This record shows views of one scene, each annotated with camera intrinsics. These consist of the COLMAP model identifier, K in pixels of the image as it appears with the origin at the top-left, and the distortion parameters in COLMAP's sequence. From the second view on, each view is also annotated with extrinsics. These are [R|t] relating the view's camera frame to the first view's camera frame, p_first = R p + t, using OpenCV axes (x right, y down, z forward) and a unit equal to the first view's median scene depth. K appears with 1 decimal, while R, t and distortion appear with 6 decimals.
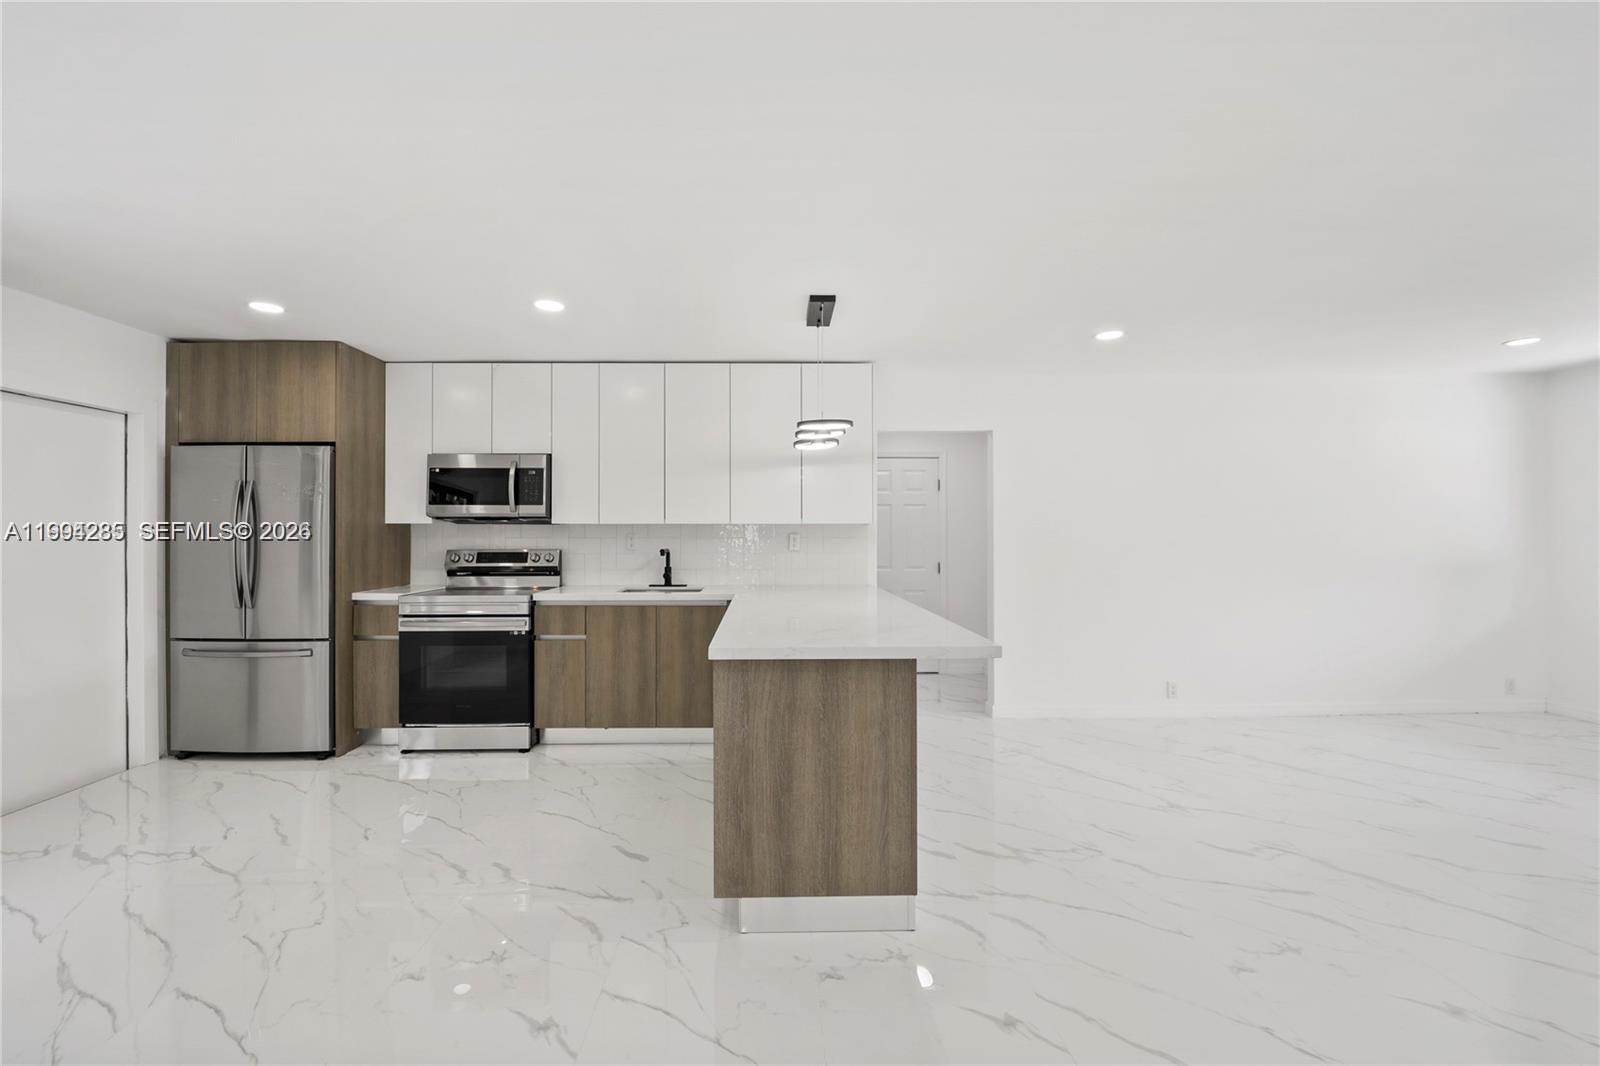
lens RADIAL K [[648.6, 0, 770.9], [0, 648.6, 532.7], [0, 0, 1]] dist [-0.003152, -0.000338]
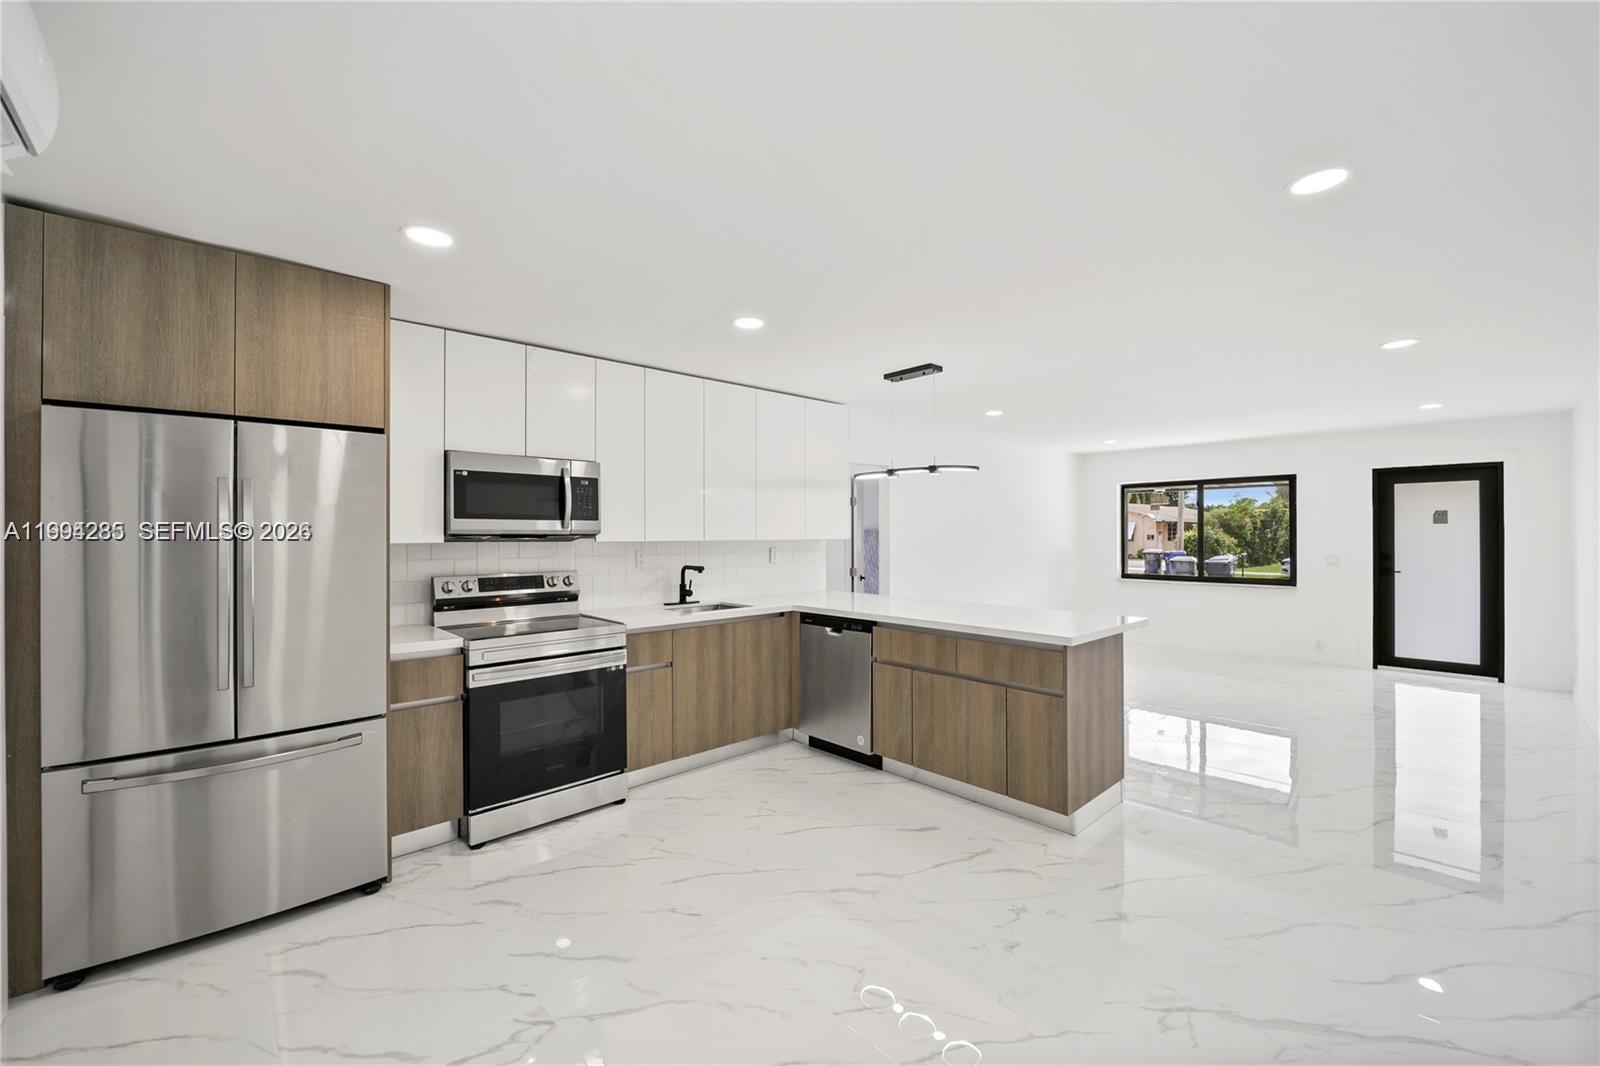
lens RADIAL K [[640.1, 0, 799.3], [0, 640.1, 531.2], [0, 0, 1]] dist [-0.003438, -0.000352]
pose [[0.744825, 0.001368, 0.667259, -0.775722], [0.000780, 0.999995, -0.002921, -0.027432], [-0.667260, 0.002696, 0.744820, 0.190206]]
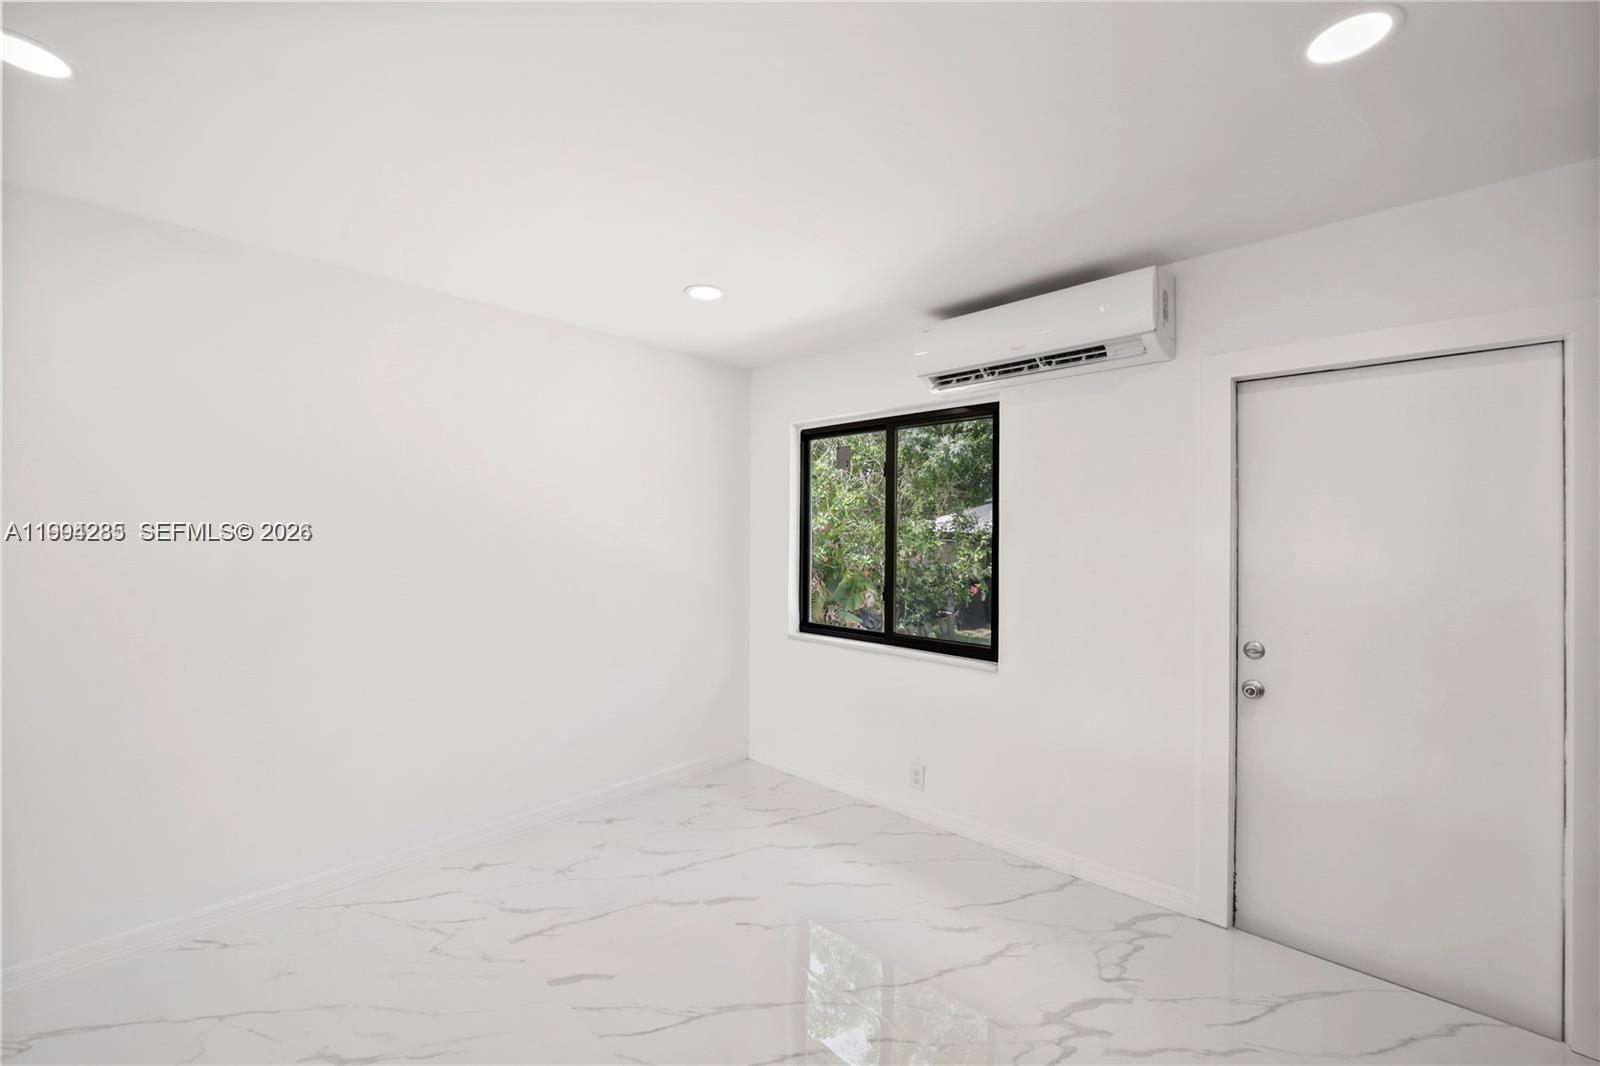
lens RADIAL K [[648.6, 0, 770.9], [0, 648.6, 532.7], [0, 0, 1]] dist [-0.003152, -0.000338]
pose [[-0.699081, 0.001379, -0.715041, -0.187363], [0.001814, 0.999998, 0.000155, -0.030758], [0.715040, -0.001189, -0.699082, 0.839339]]
